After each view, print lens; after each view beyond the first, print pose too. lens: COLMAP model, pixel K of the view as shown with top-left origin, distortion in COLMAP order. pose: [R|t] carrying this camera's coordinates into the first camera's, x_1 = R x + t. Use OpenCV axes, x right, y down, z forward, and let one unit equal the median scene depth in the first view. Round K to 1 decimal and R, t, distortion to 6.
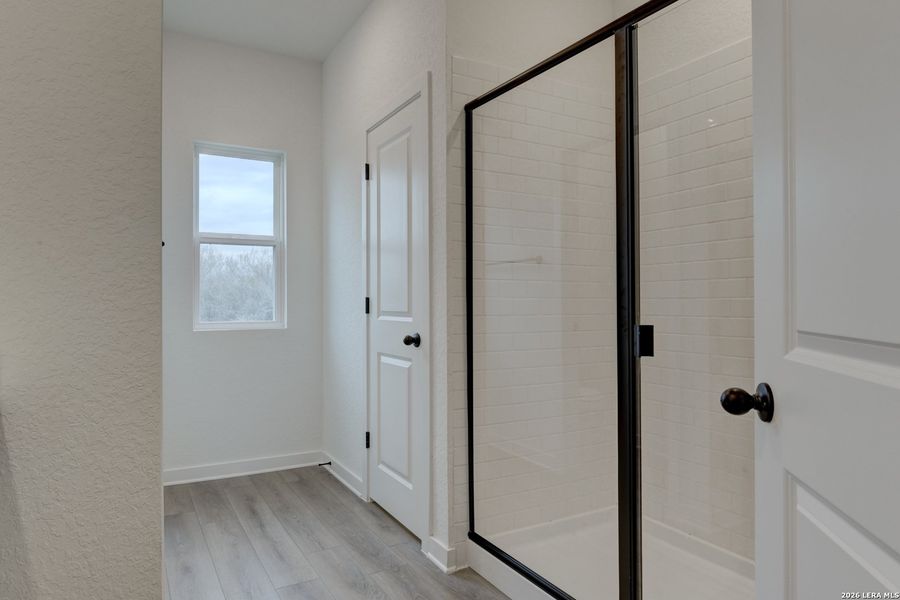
lens RADIAL K [[592.7, 0, 450.0], [0, 592.7, 300.0], [0, 0, 1]] dist [-0.002482, -0.003081]
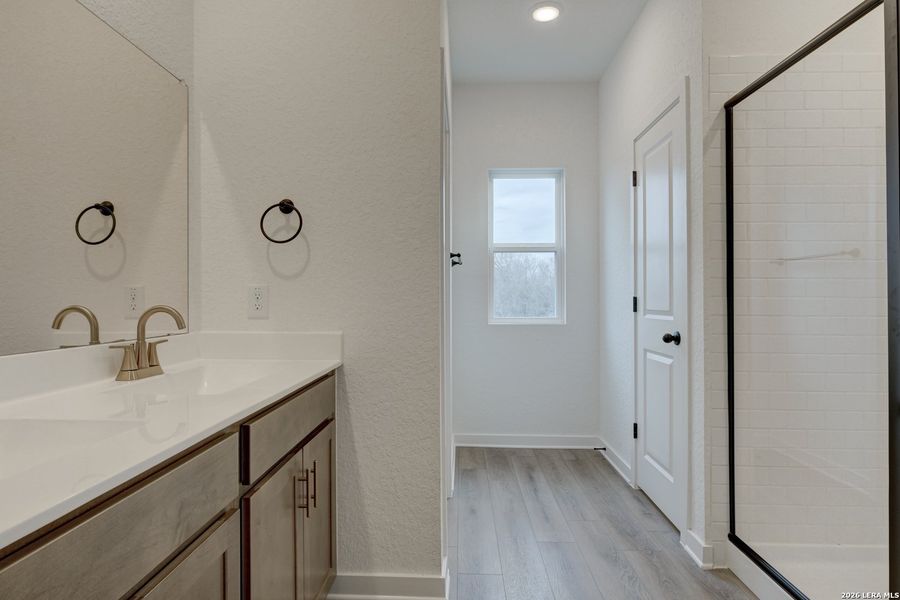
lens RADIAL K [[592.7, 0, 450.0], [0, 592.7, 300.0], [0, 0, 1]] dist [-0.002482, -0.003081]
pose [[0.843189, 0.002051, -0.537613, 0.168903], [0.000315, 0.999991, 0.004309, -0.003502], [0.537617, -0.003803, 0.843181, -0.084229]]
